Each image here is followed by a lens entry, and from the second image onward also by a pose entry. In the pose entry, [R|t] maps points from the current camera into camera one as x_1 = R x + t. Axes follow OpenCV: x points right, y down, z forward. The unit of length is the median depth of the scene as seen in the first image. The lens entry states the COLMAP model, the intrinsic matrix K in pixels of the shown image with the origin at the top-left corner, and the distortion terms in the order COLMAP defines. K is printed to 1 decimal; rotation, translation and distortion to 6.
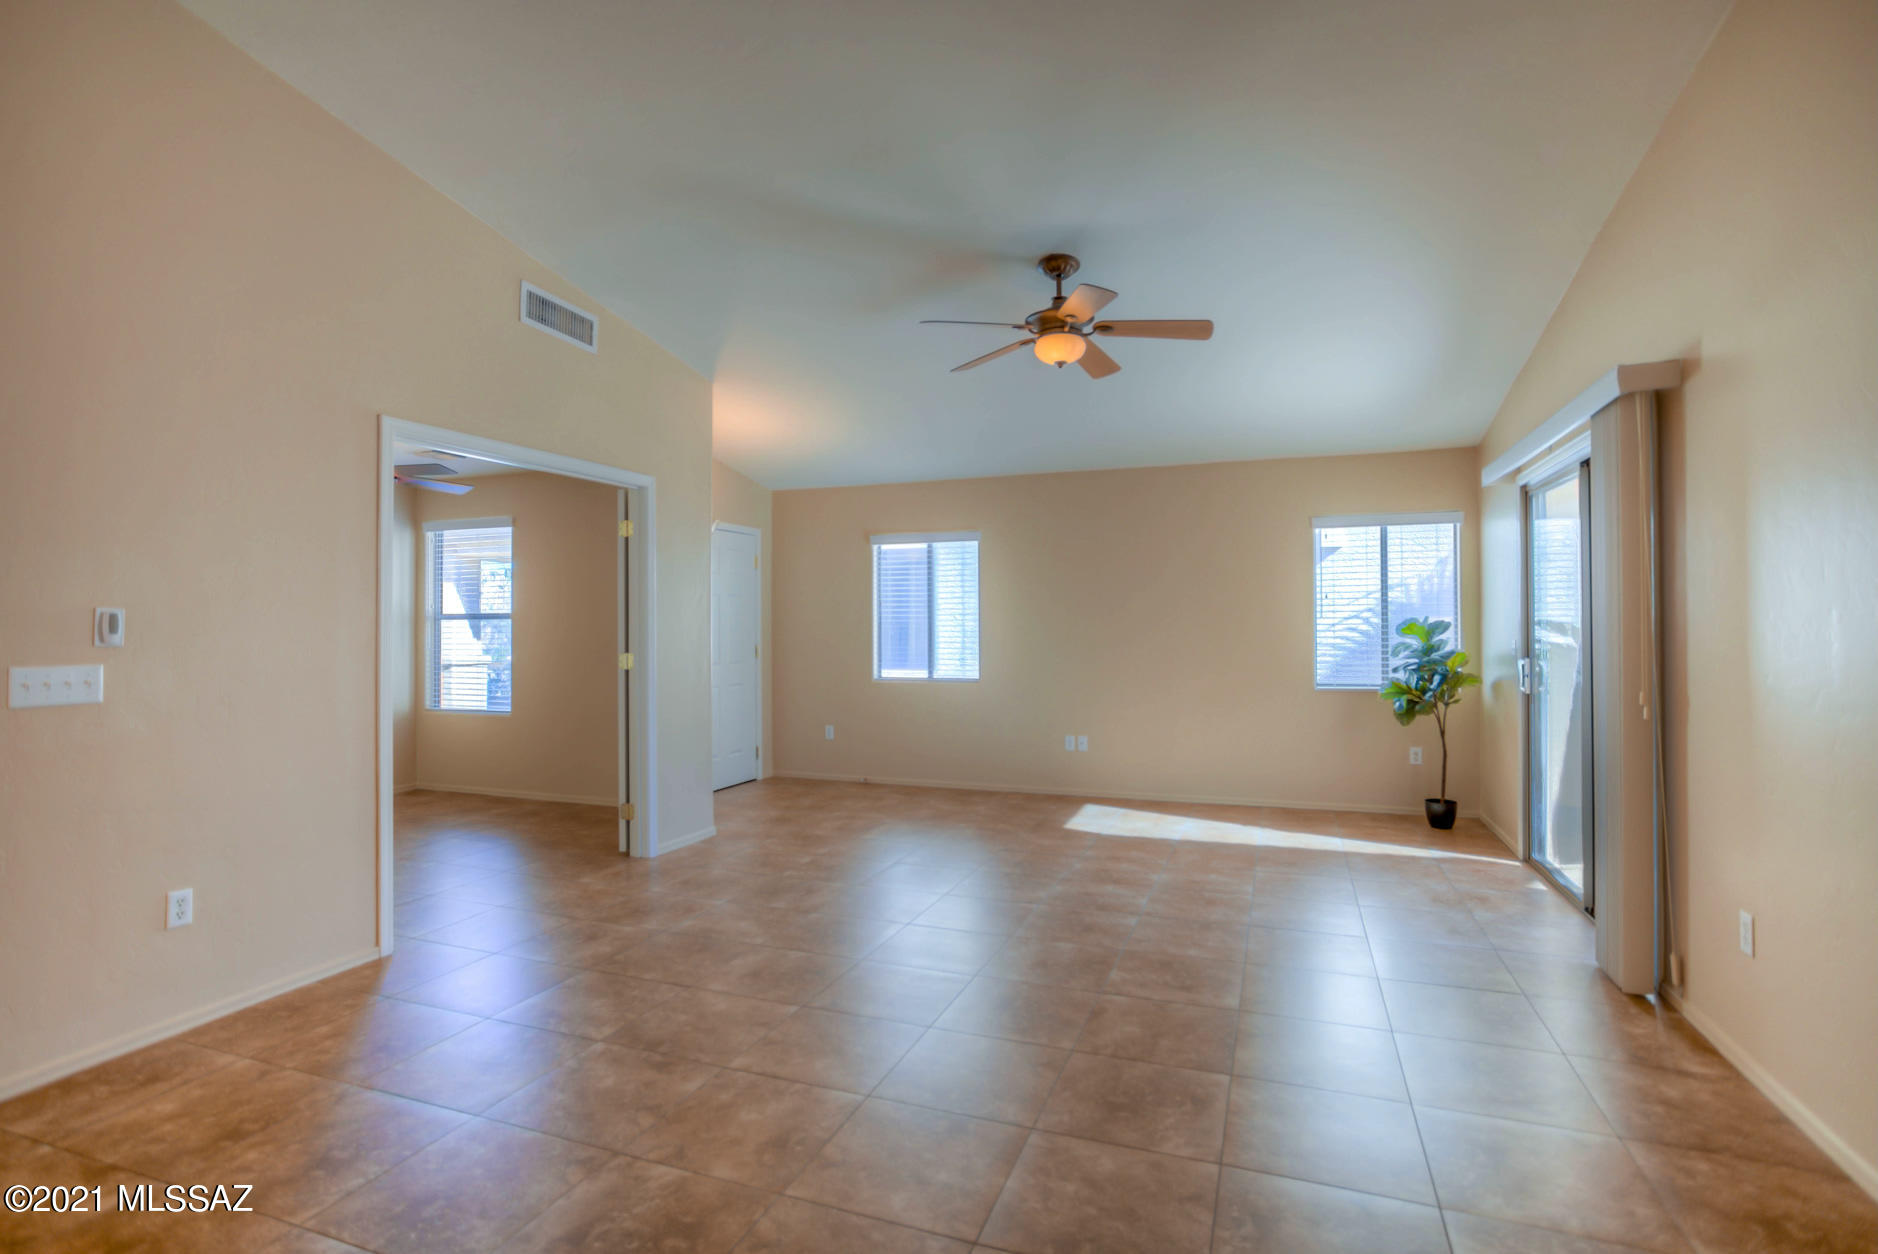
lens RADIAL K [[916.5, 0, 928.6], [0, 916.5, 614.7], [0, 0, 1]] dist [-0.056207, 0.033193]
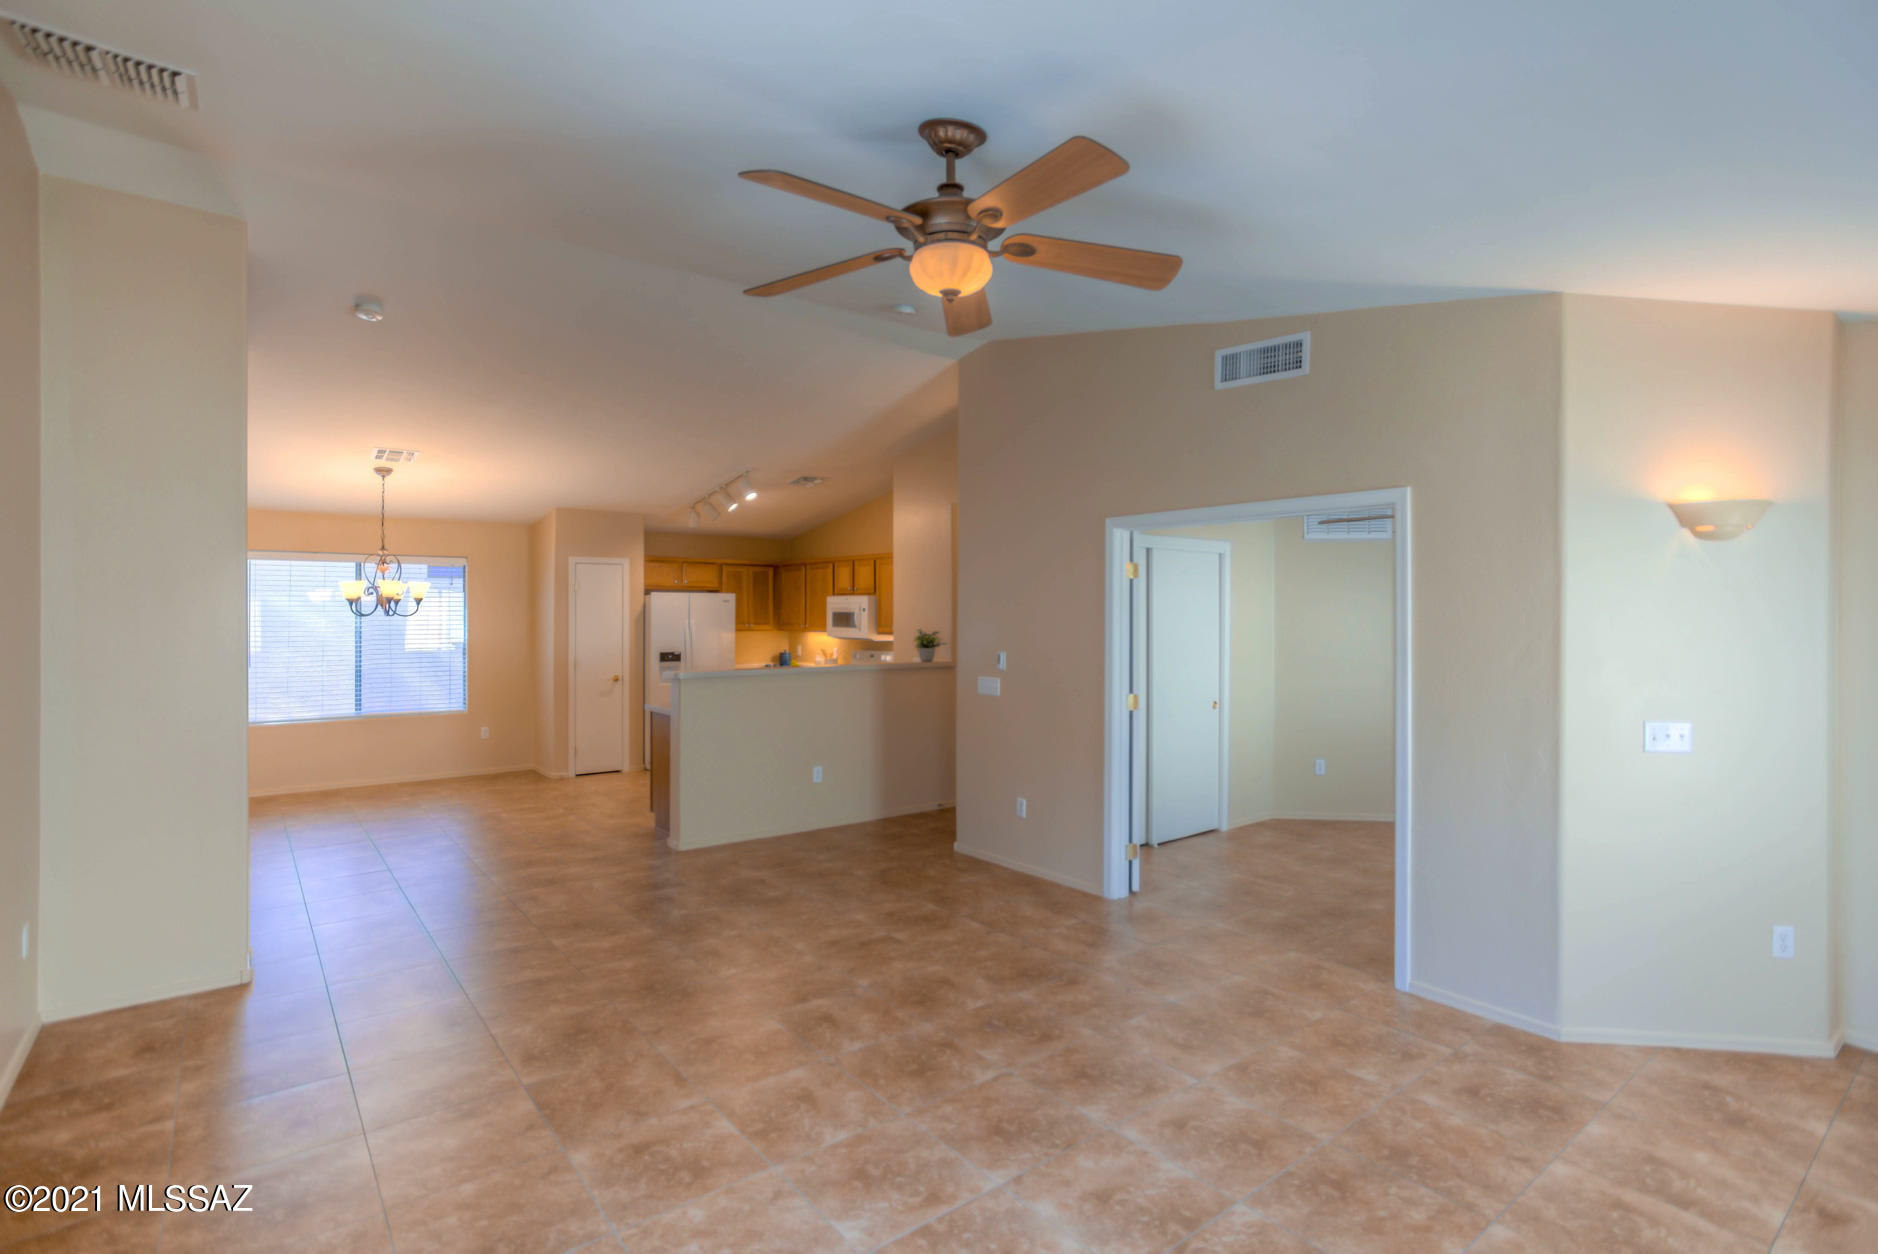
lens RADIAL K [[916.5, 0, 928.6], [0, 916.5, 614.7], [0, 0, 1]] dist [-0.056207, 0.033193]
pose [[-0.513219, 0.006707, -0.858231, 0.607369], [0.011353, 0.999935, 0.001025, -0.058272], [0.858182, -0.009218, -0.513262, 1.173093]]
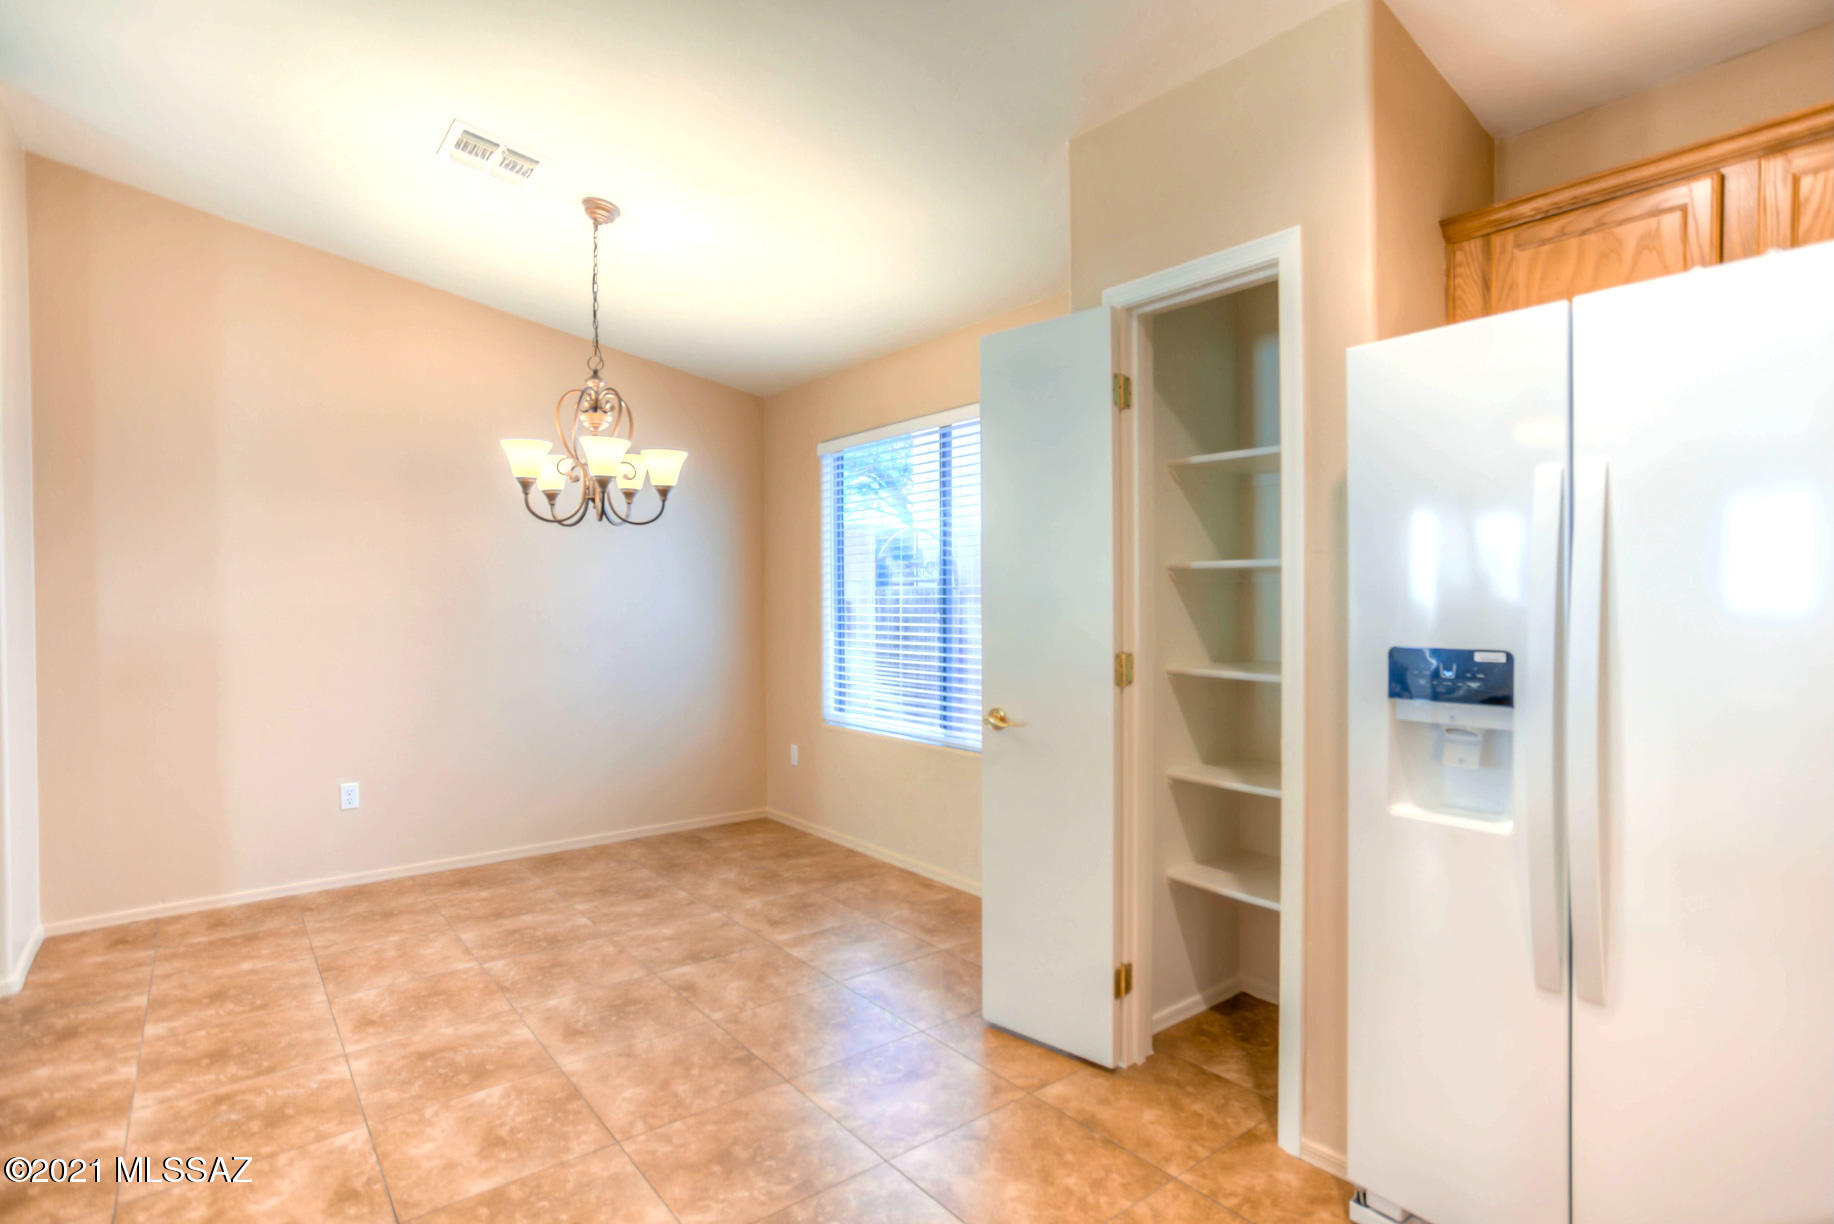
lens RADIAL K [[933.0, 0, 949.9], [0, 933.0, 600.9], [0, 0, 1]] dist [-0.068951, 0.036347]
pose [[-0.872463, 0.007236, 0.488626, -0.844796], [0.005102, 0.999971, -0.005699, 0.001441], [-0.488653, -0.002479, -0.872475, 0.065176]]
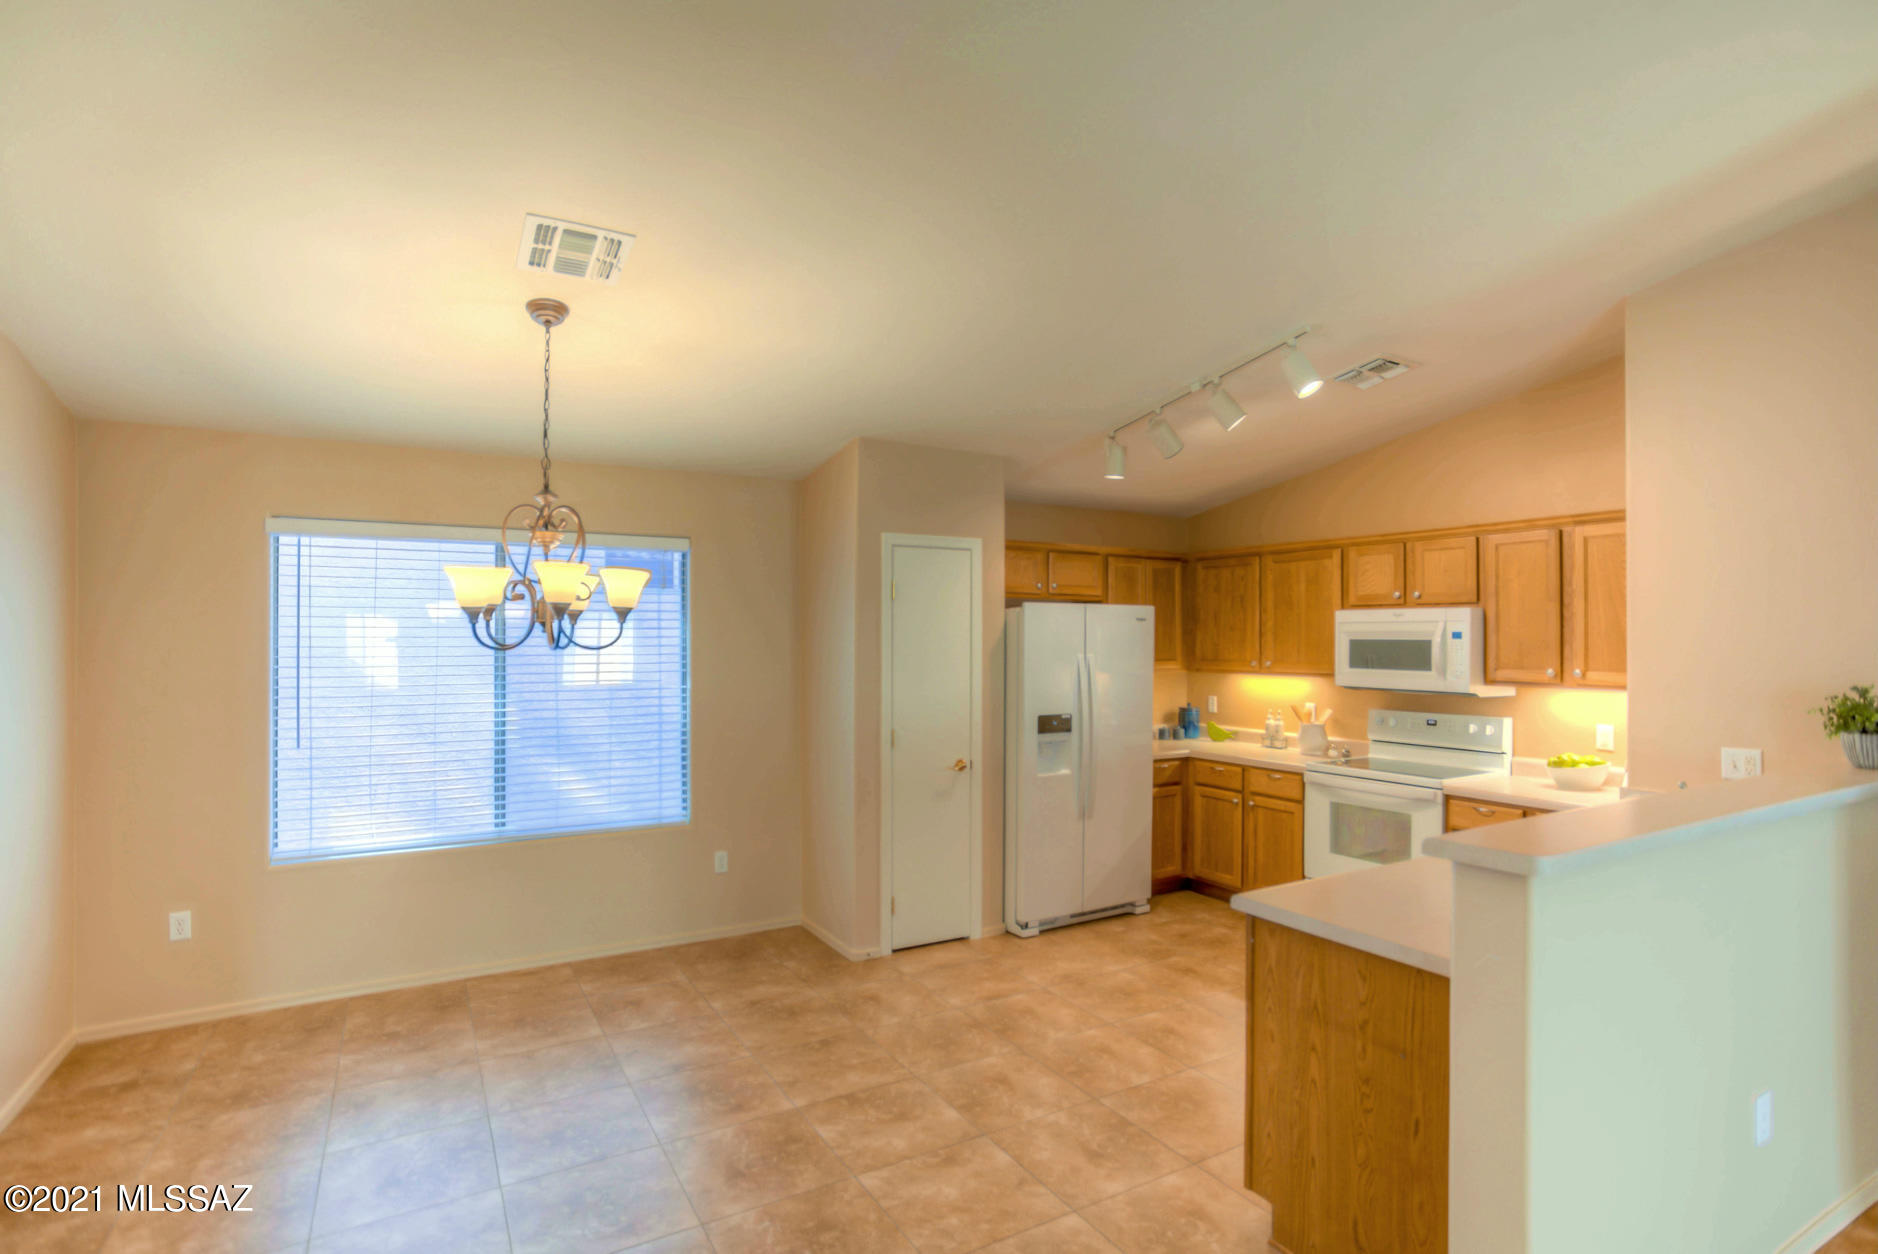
lens RADIAL K [[918.5, 0, 941.9], [0, 918.5, 633.1], [0, 0, 1]] dist [-0.031381, 0.000711]
pose [[-0.619413, -0.000491, -0.785065, 0.099887], [0.009856, 0.999916, -0.008402, -0.068386], [0.785003, -0.012942, -0.619356, 0.208733]]
